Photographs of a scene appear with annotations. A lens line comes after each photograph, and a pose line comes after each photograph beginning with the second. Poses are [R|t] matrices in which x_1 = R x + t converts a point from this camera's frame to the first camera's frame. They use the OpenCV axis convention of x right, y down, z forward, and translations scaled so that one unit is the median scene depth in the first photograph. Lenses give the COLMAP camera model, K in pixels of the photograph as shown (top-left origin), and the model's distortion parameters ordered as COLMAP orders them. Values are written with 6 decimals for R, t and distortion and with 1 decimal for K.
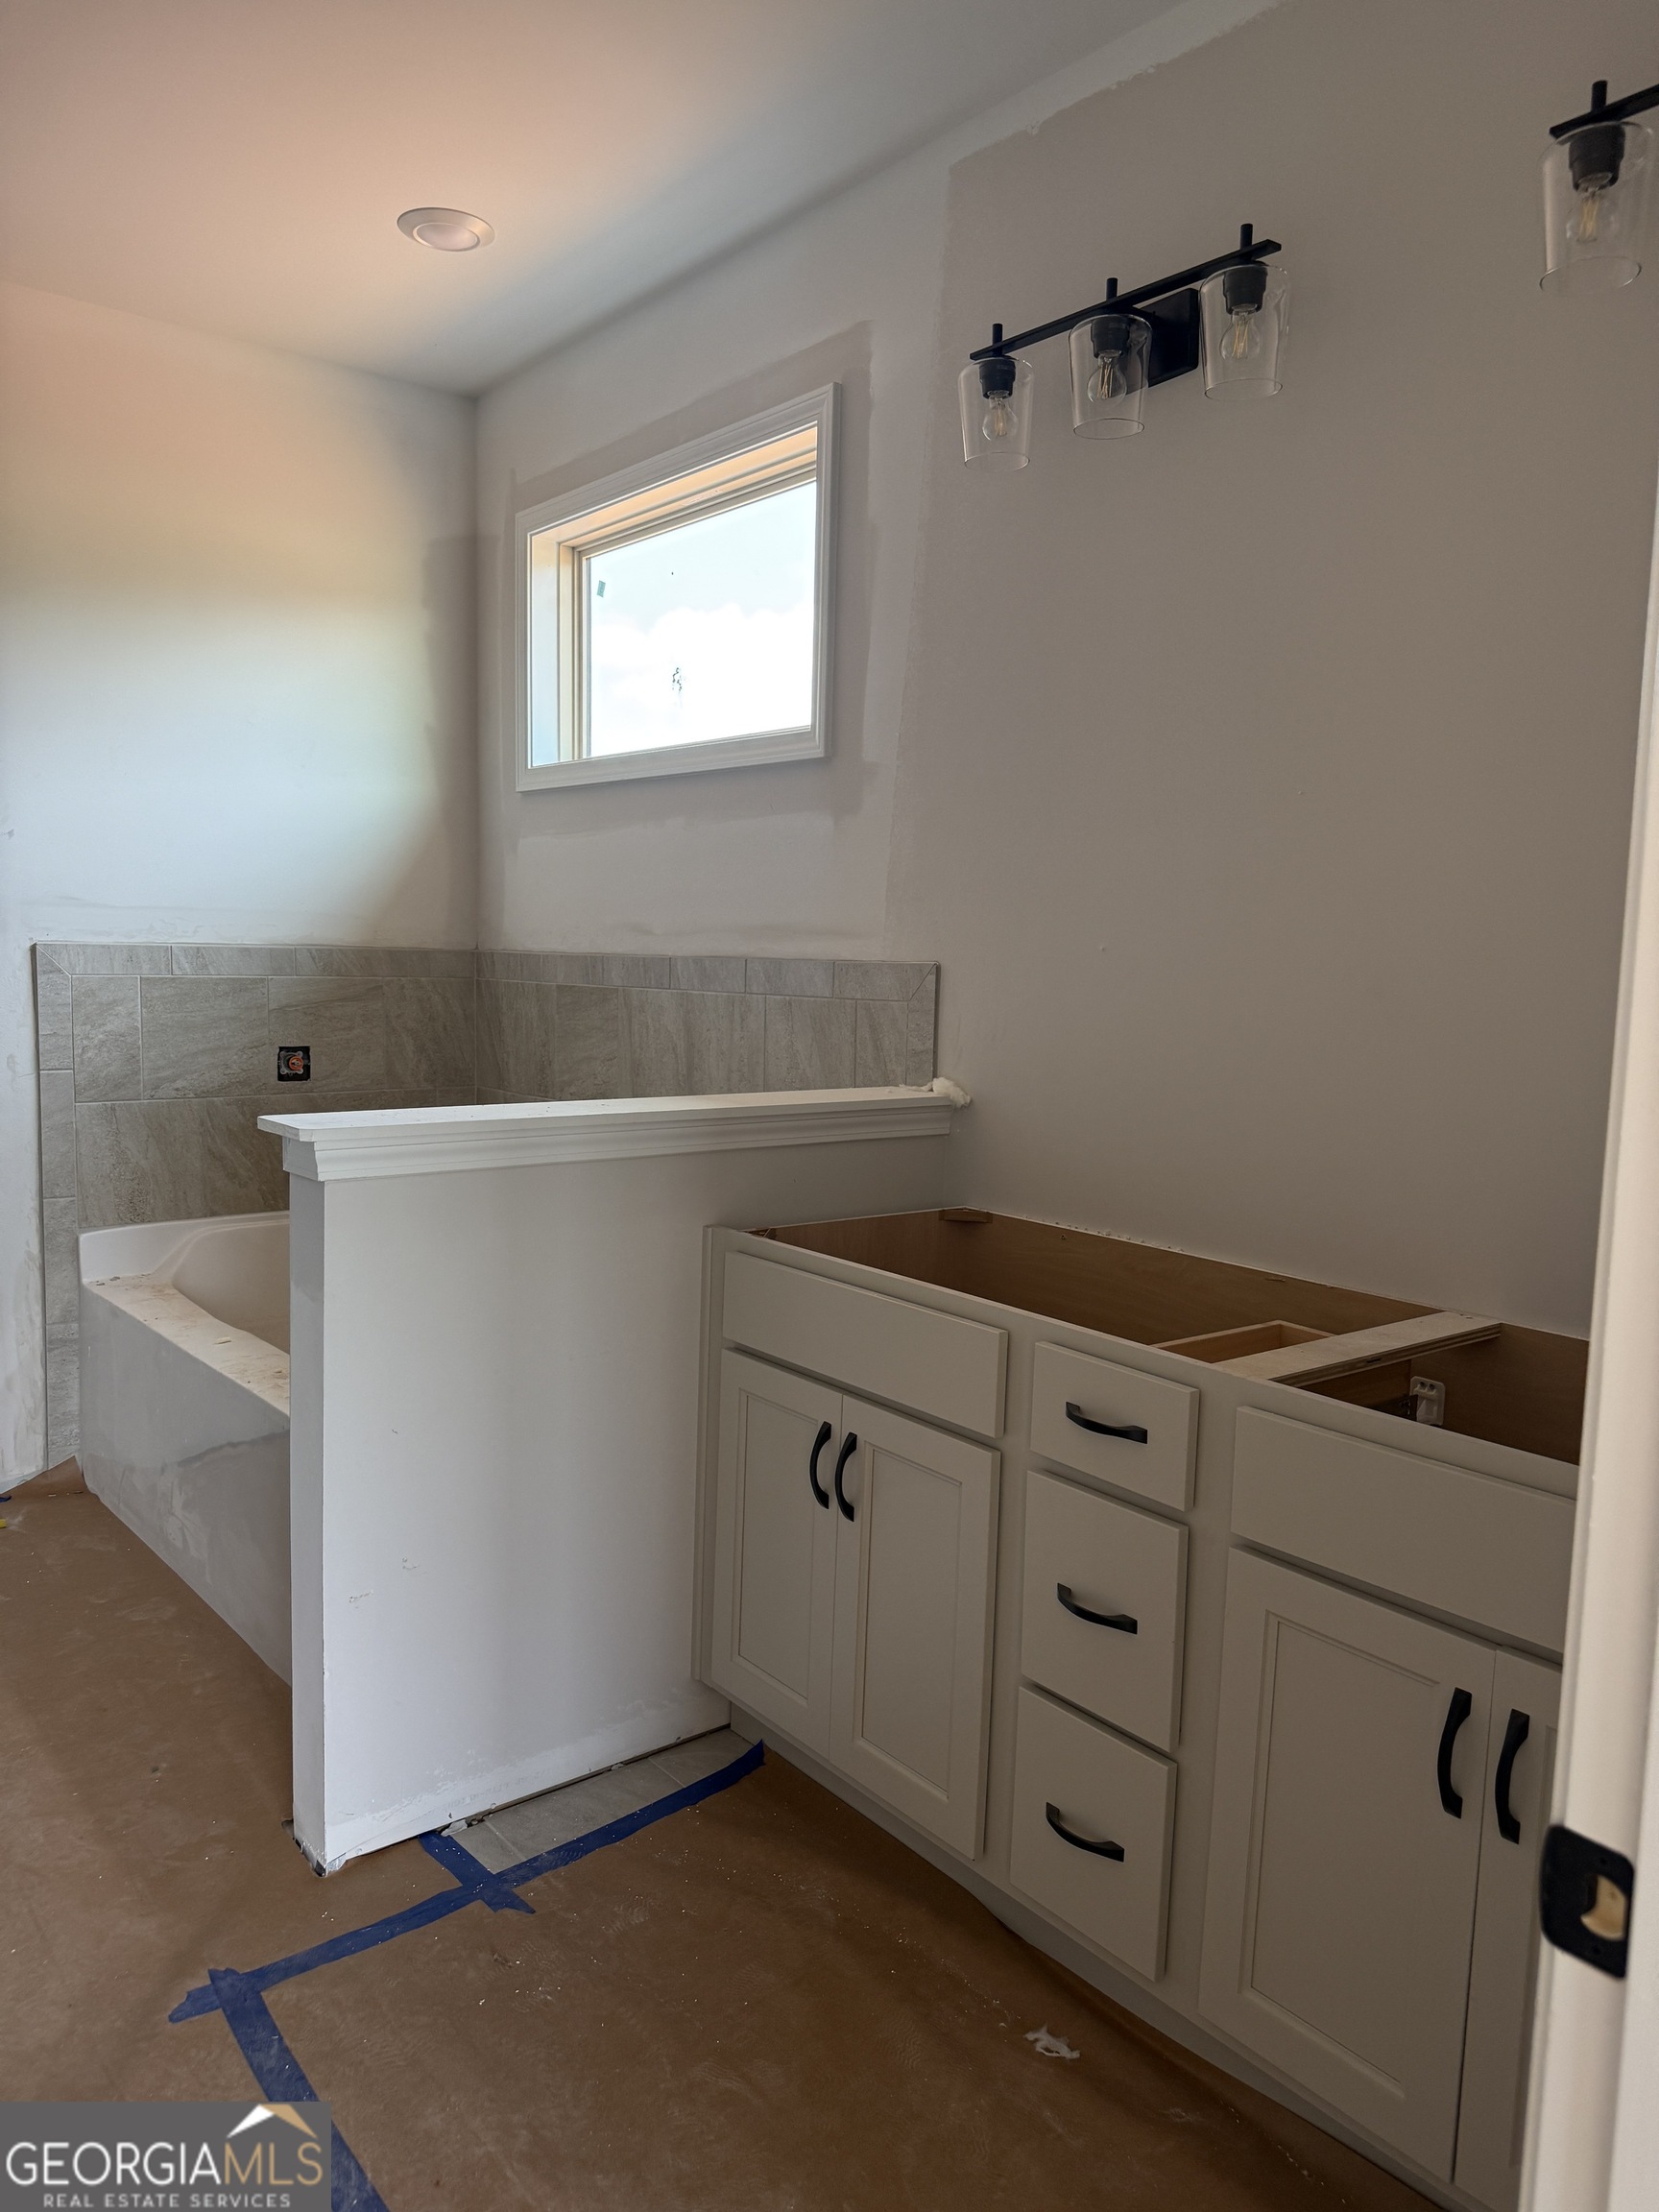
lens RADIAL K [[1547.4, 0, 858.2], [0, 1547.4, 1102.5], [0, 0, 1]] dist [0.132958, -0.201489]
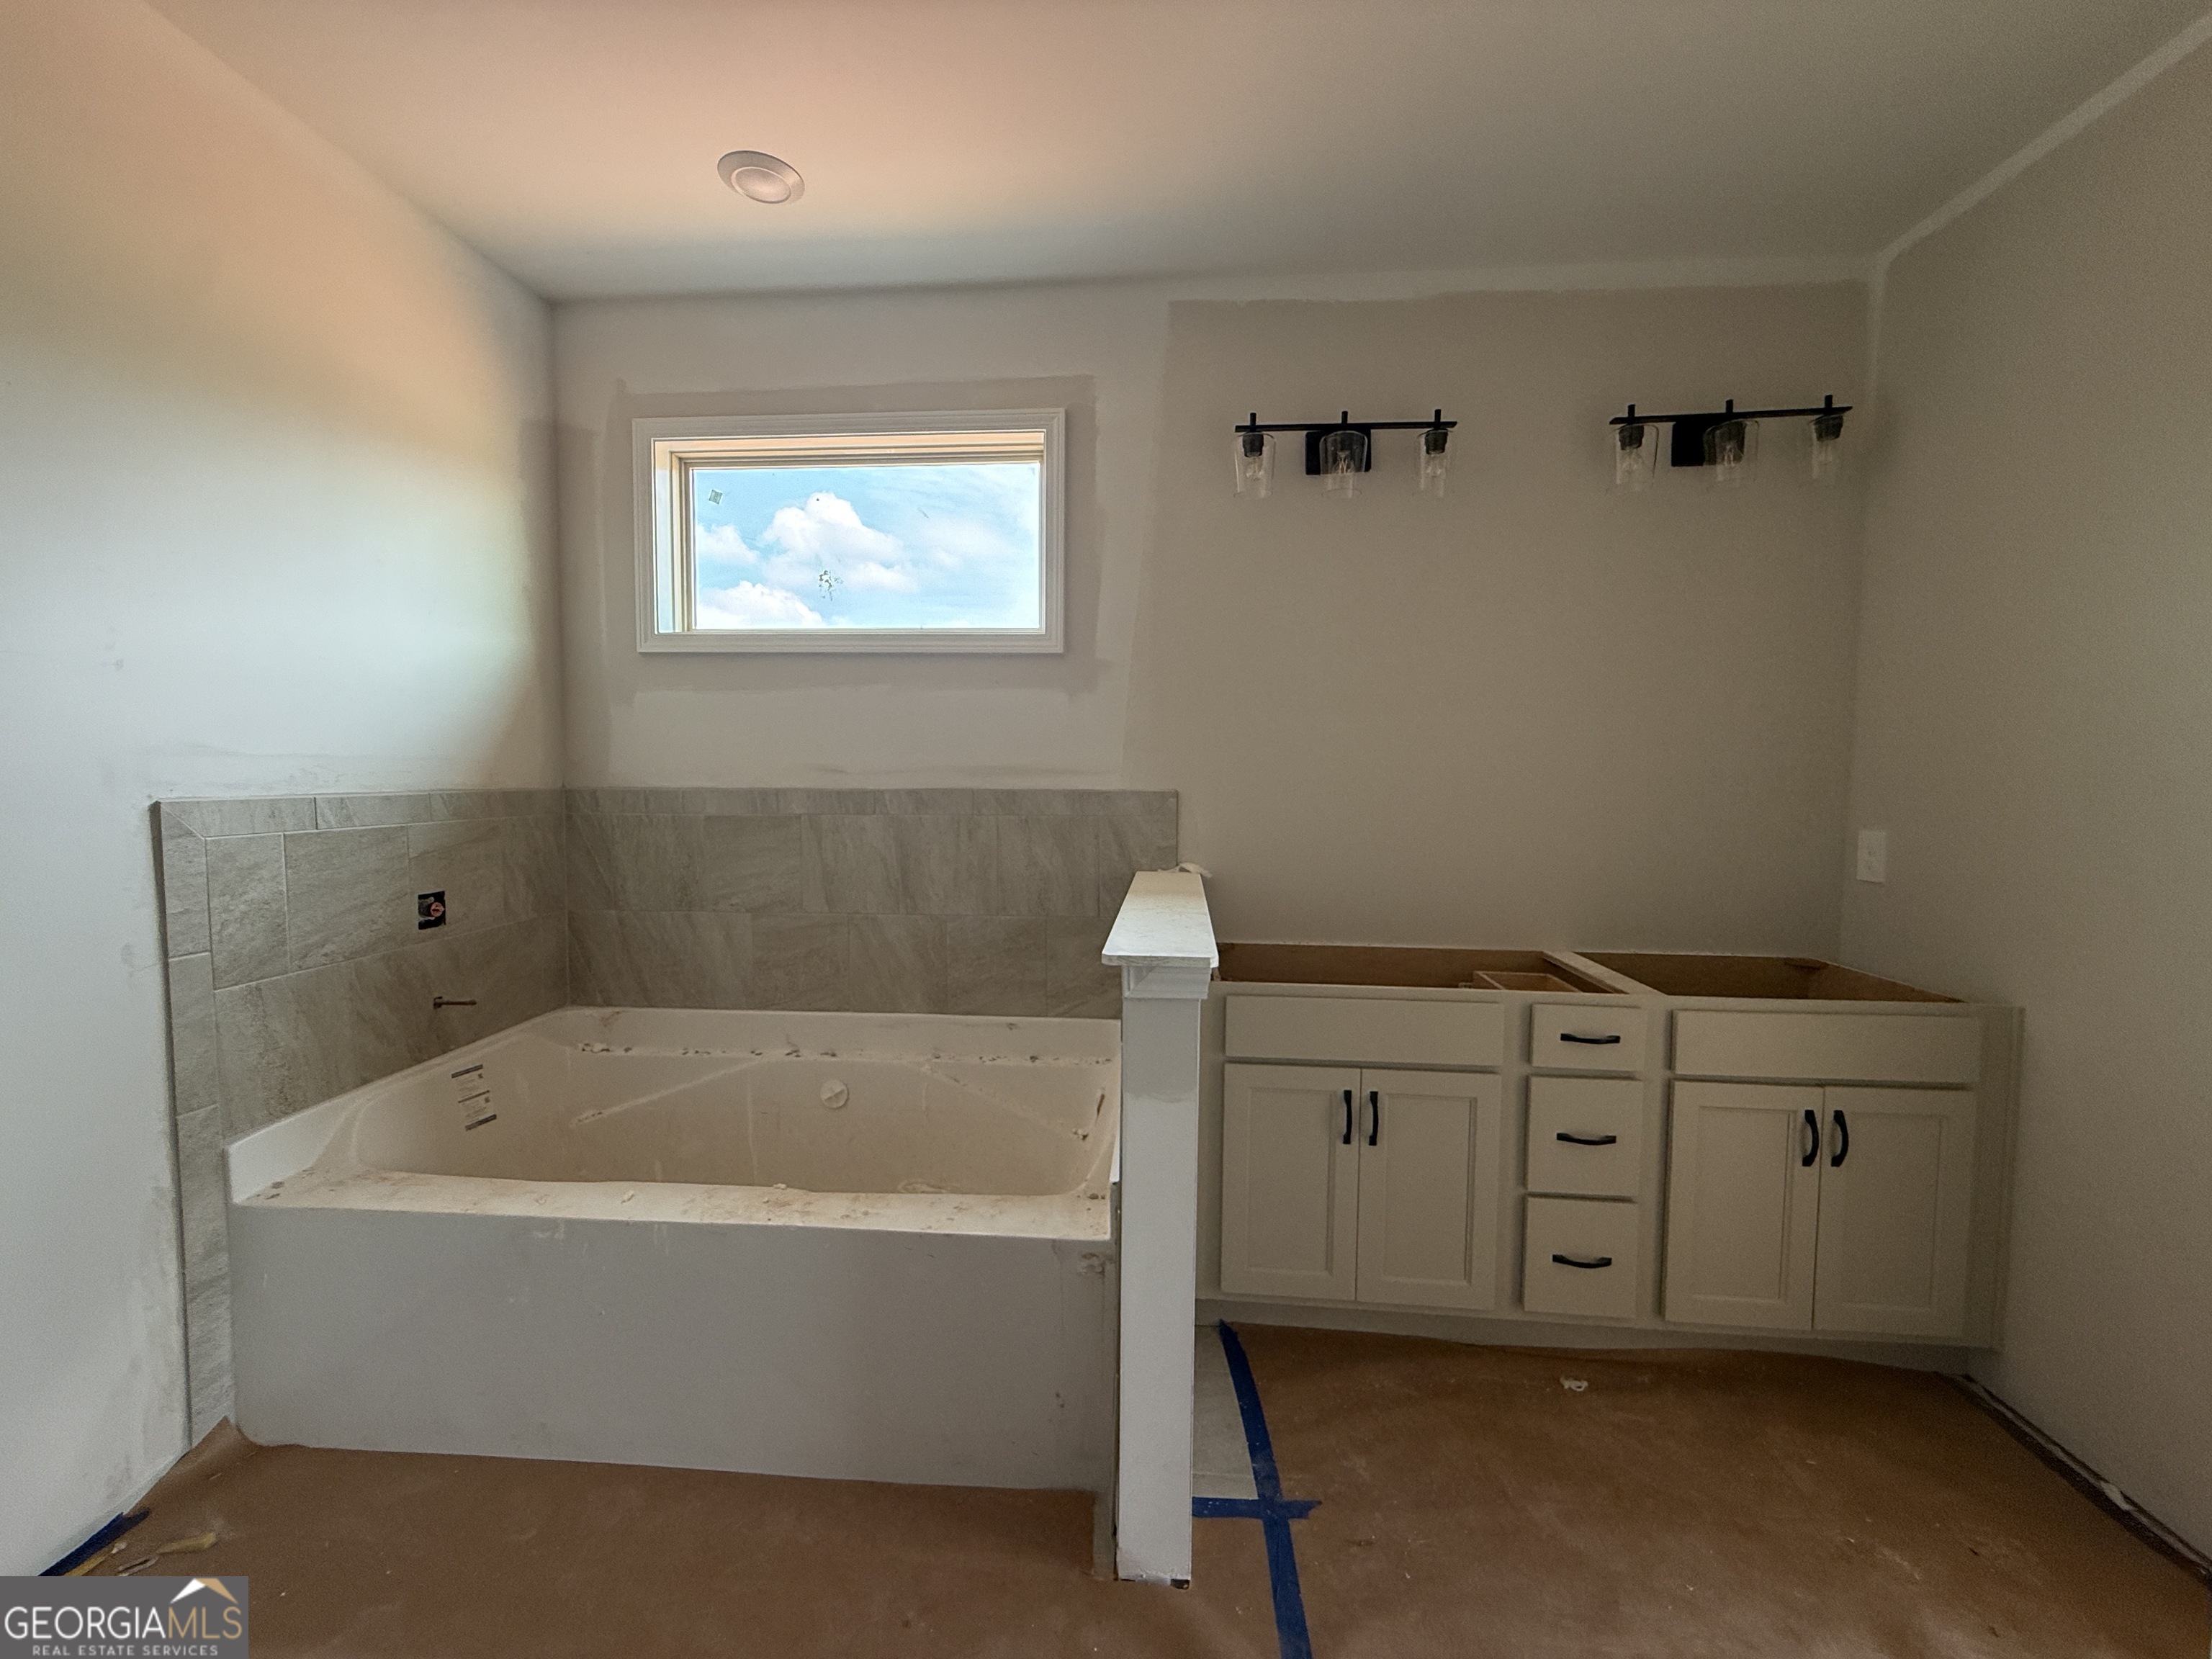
lens RADIAL K [[866.8, 0, 1097.9], [0, 866.8, 823.0], [0, 0, 1]] dist [0.005878, 0.000326]
pose [[0.698935, -0.059865, 0.712675, -0.490043], [0.080672, 0.996730, 0.004609, -0.051983], [-0.710621, 0.054272, 0.701479, 0.338980]]
